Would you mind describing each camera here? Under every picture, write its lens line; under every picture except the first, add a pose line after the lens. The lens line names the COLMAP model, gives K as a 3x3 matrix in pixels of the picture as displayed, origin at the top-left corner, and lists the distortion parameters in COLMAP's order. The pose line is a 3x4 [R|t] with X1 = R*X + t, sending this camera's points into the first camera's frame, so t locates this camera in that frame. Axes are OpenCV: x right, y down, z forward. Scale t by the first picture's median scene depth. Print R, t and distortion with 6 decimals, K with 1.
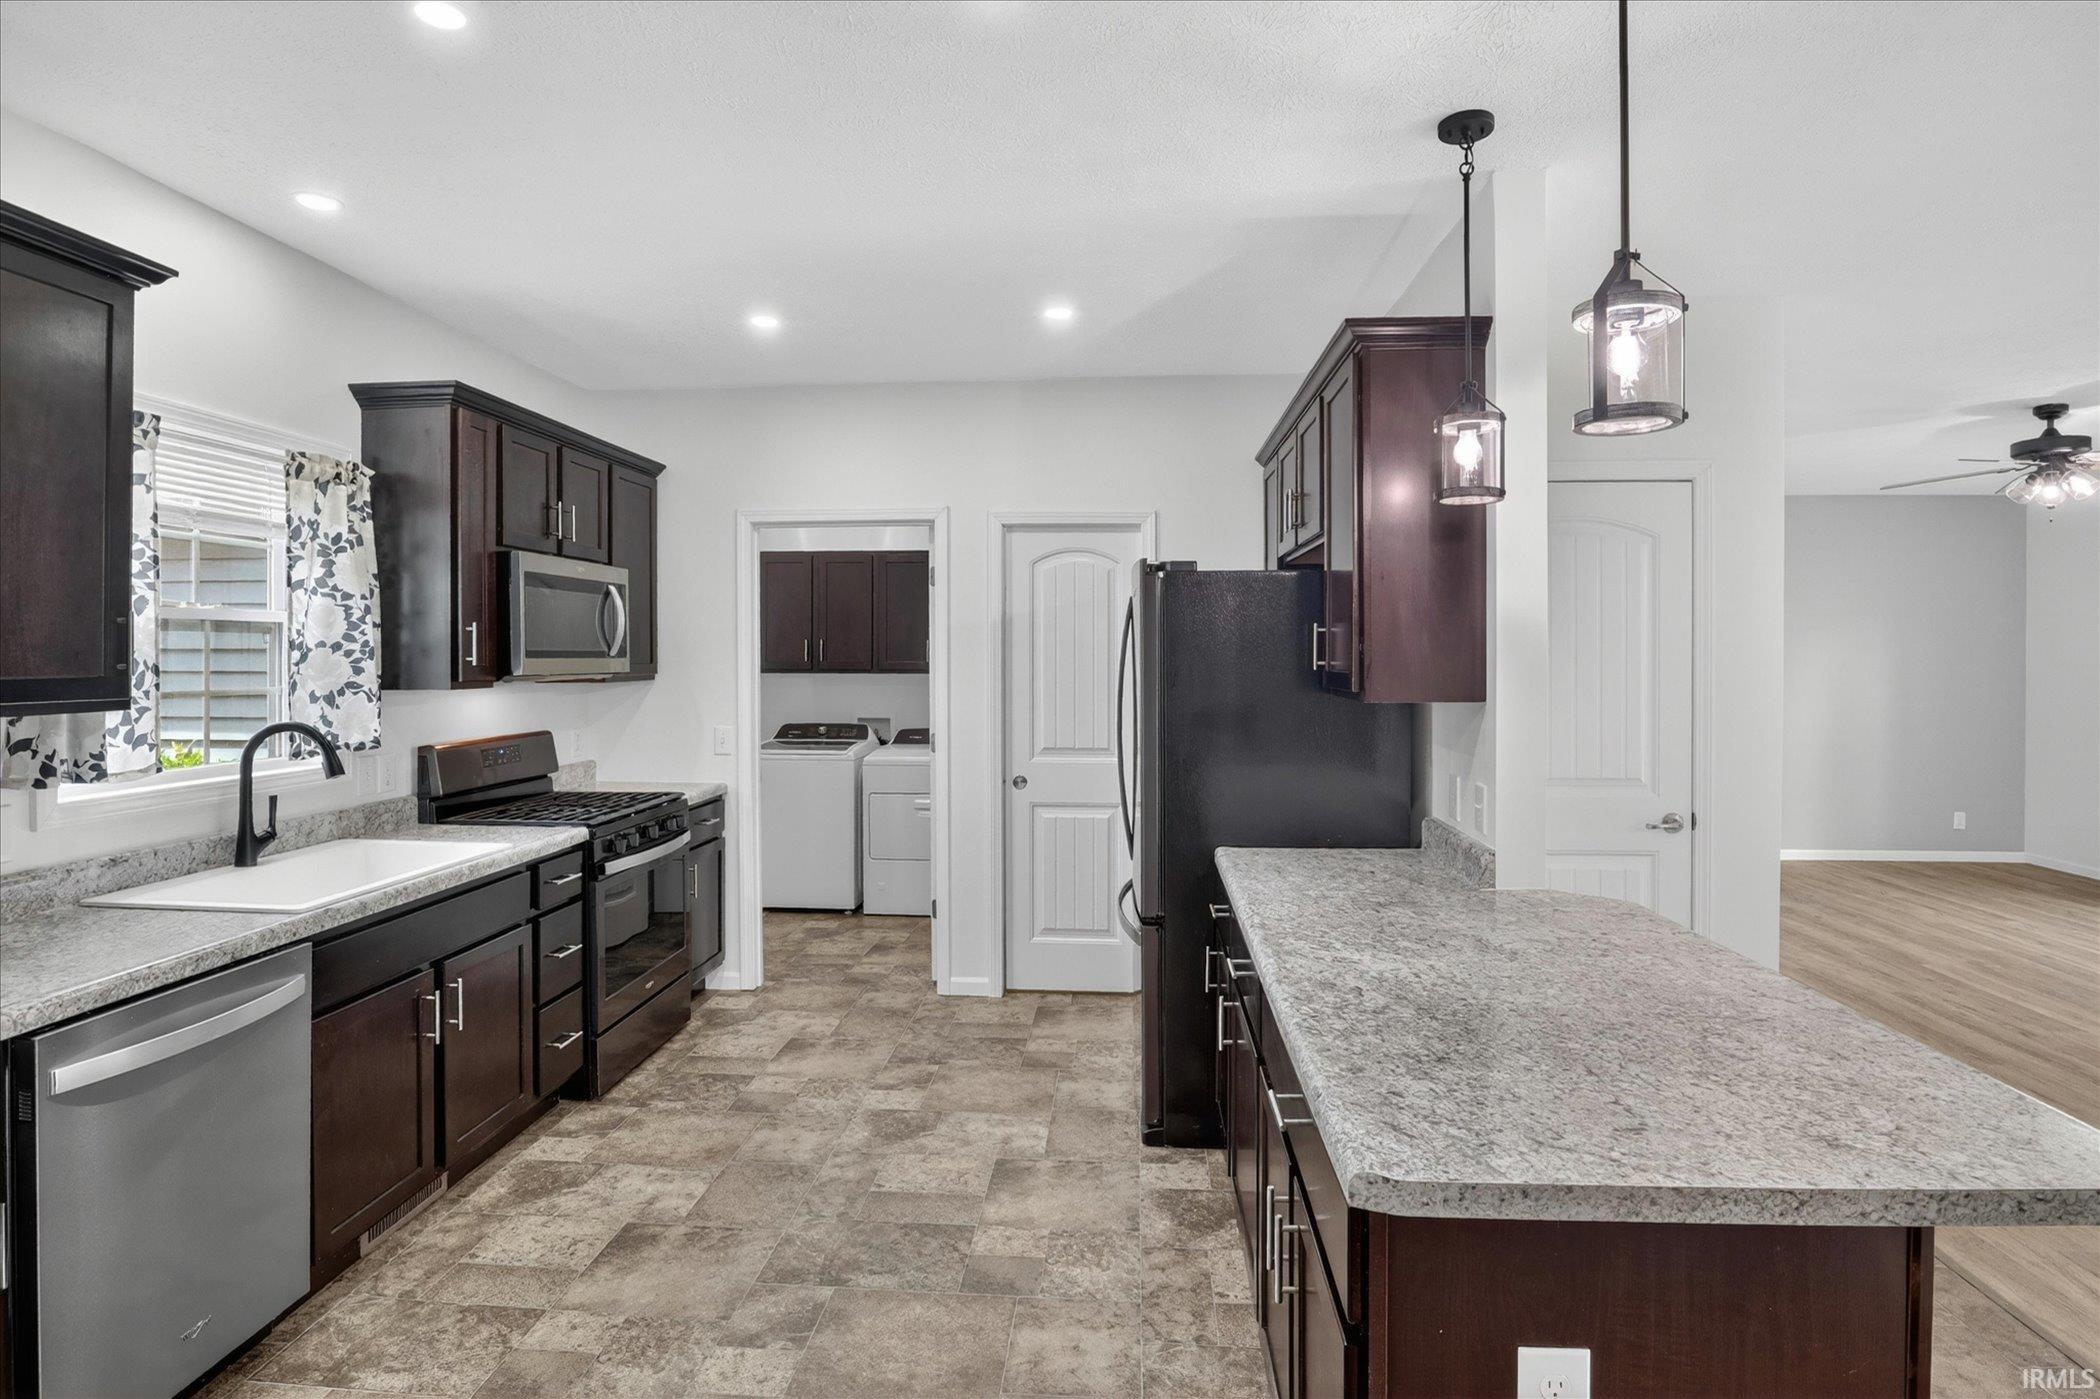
lens RADIAL K [[1082.9, 0, 1047.1], [0, 1082.9, 652.4], [0, 0, 1]] dist [-0.025578, 0.000405]
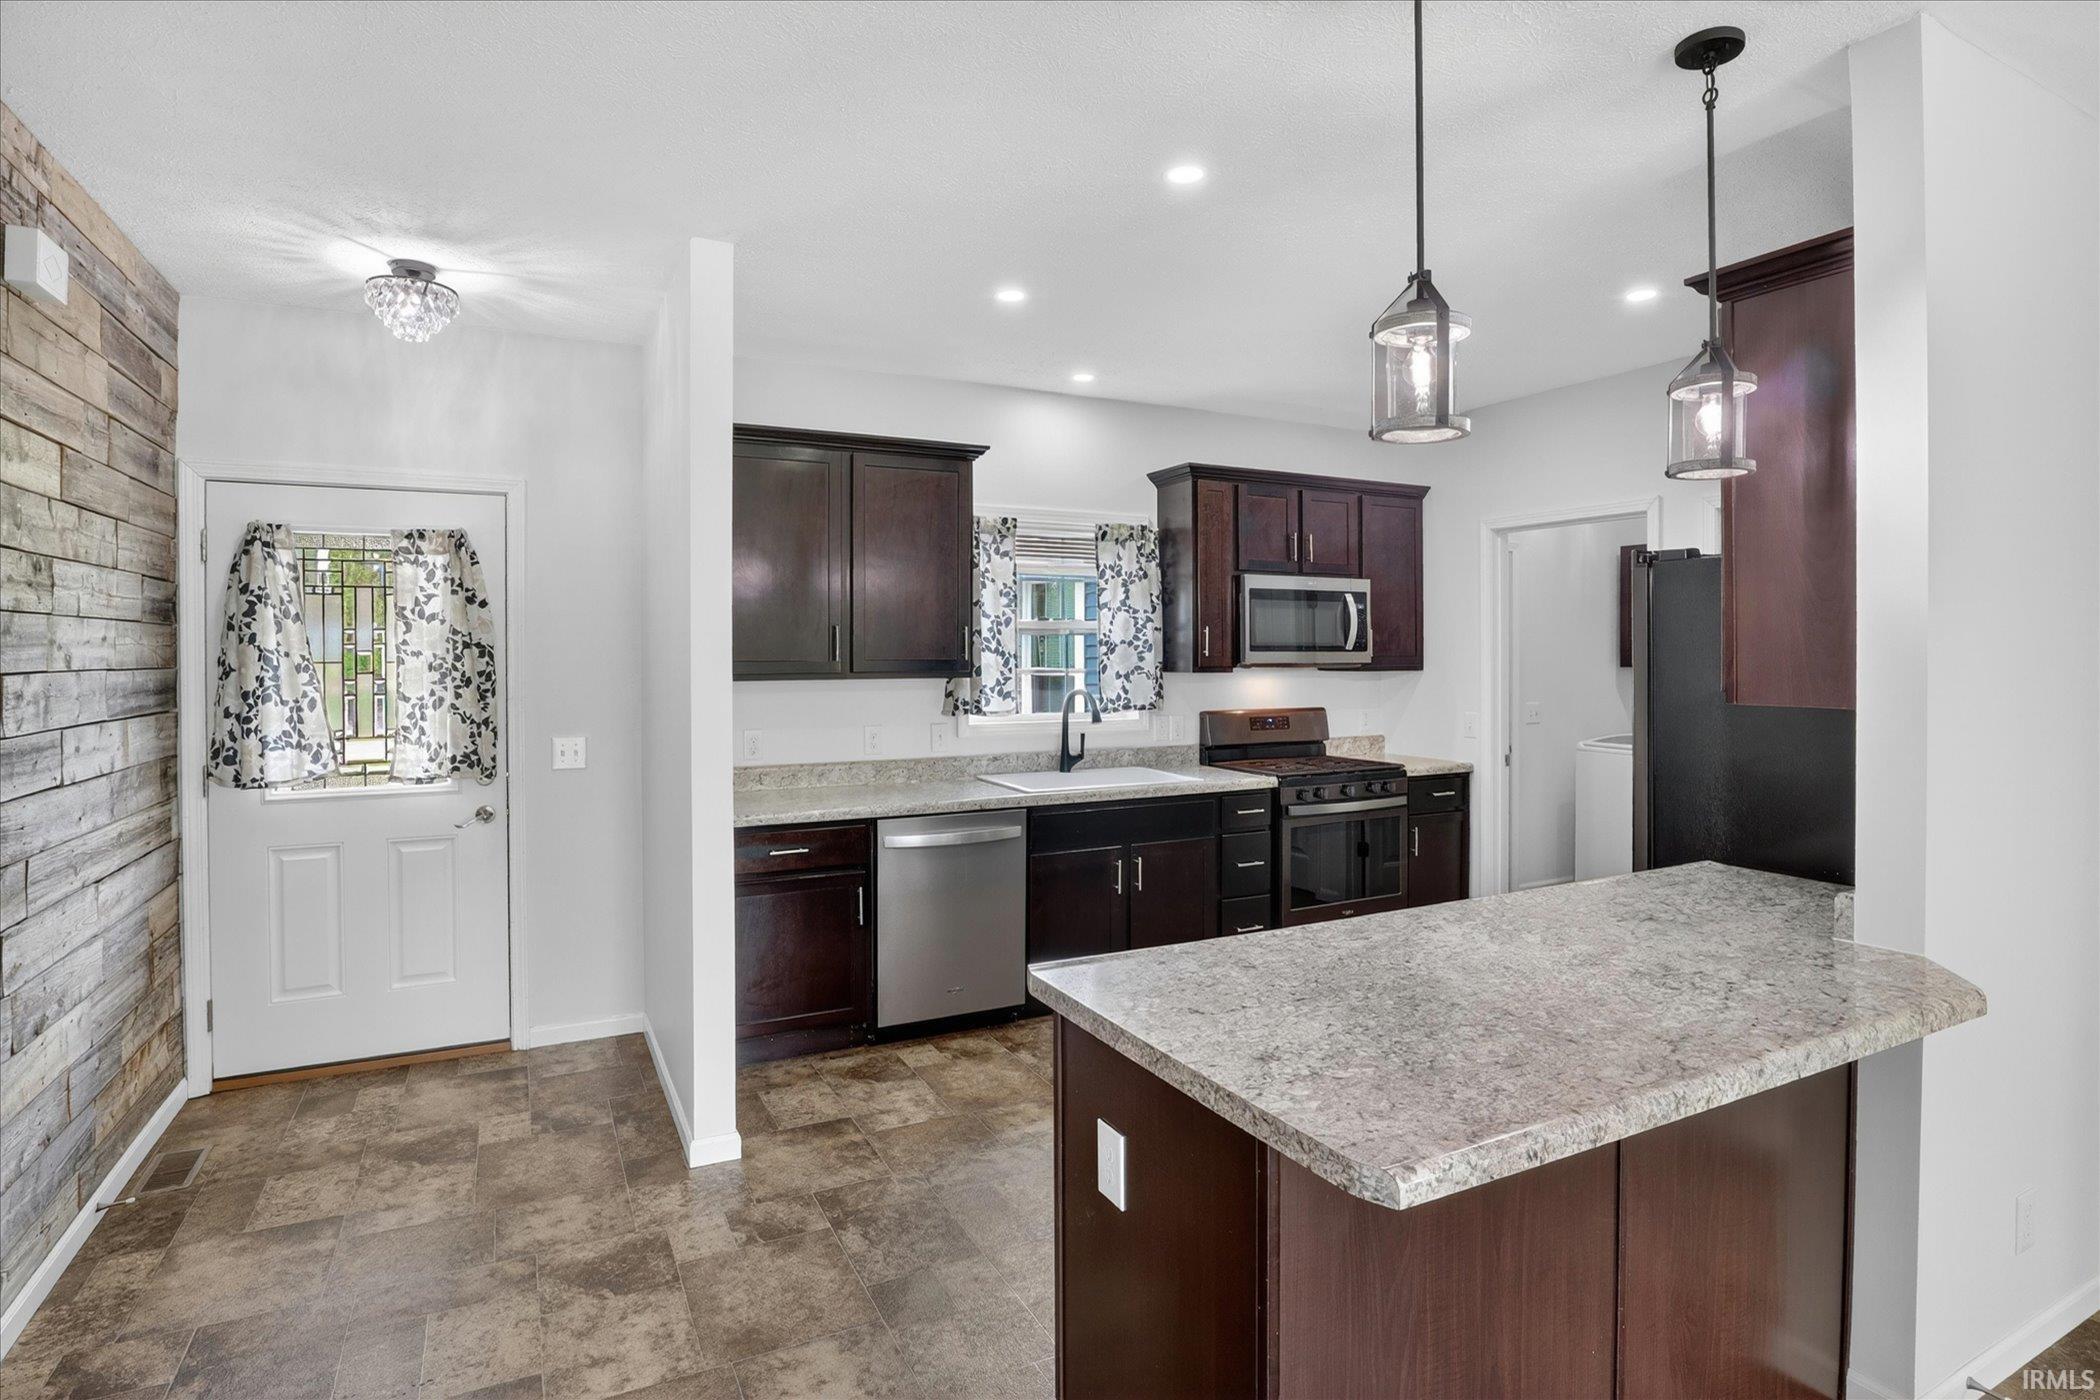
lens RADIAL K [[1082.9, 0, 1047.1], [0, 1082.9, 652.9], [0, 0, 1]] dist [-0.025578, 0.000405]
pose [[0.522775, 0.004017, -0.852461, 0.626328], [0.001841, 0.999981, 0.005841, -0.001109], [0.852469, -0.004623, 0.522758, 0.059592]]
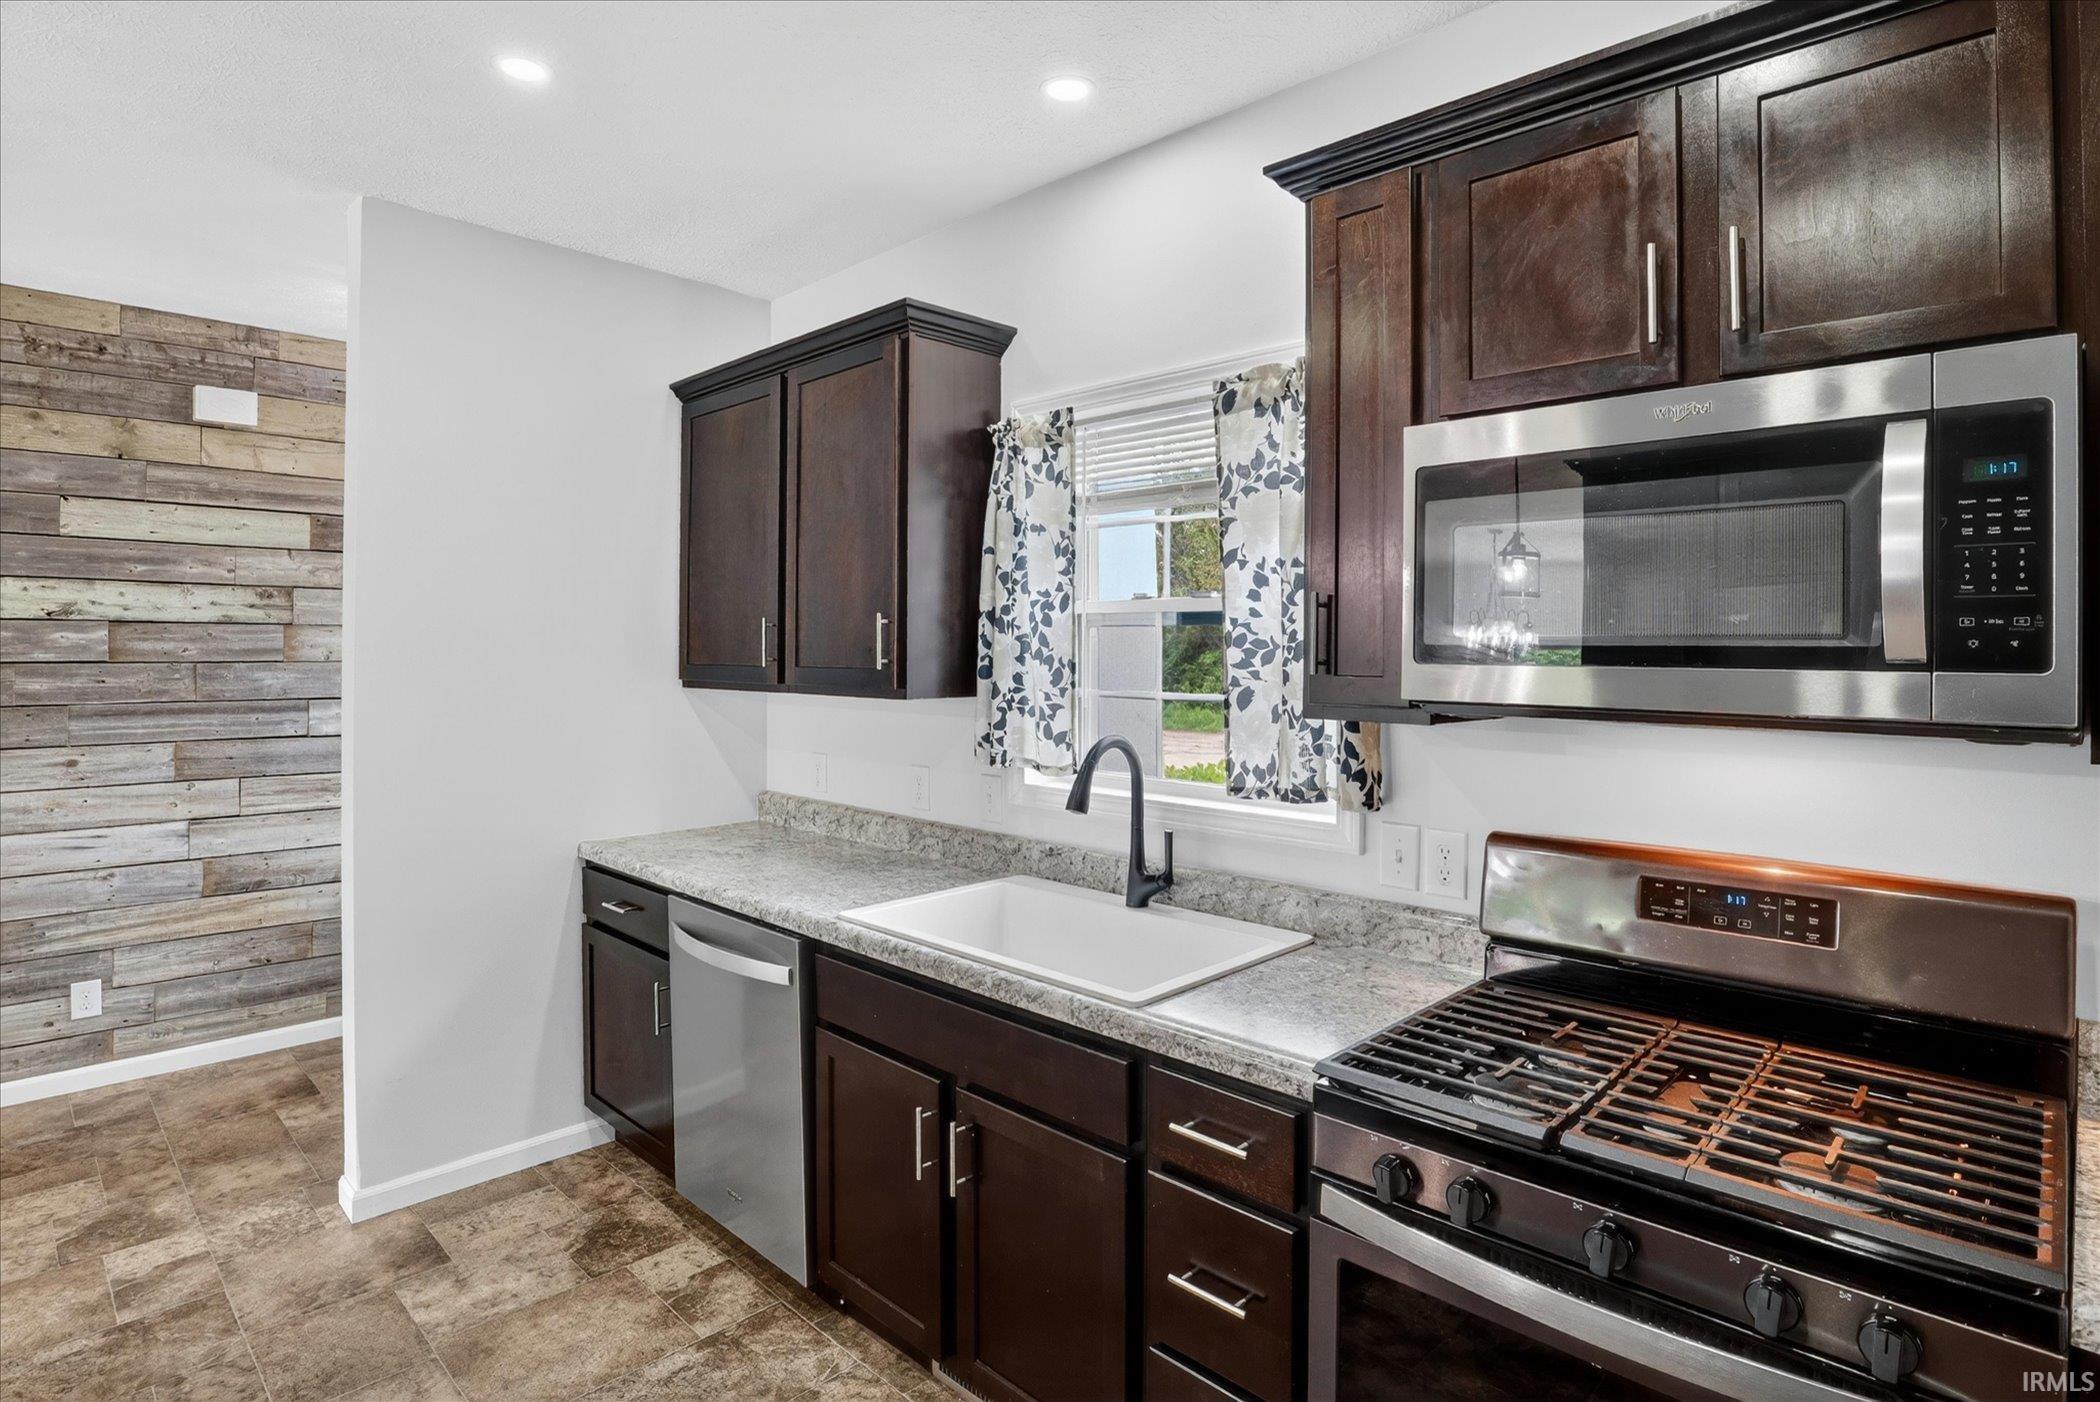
lens RADIAL K [[1082.9, 0, 1047.1], [0, 1082.9, 653.9], [0, 0, 1]] dist [-0.025578, 0.000405]
pose [[-0.637064, -0.001637, -0.770809, -0.047100], [-0.004787, 0.999987, 0.001833, 0.001981], [0.770796, 0.004858, -0.637064, 1.302353]]
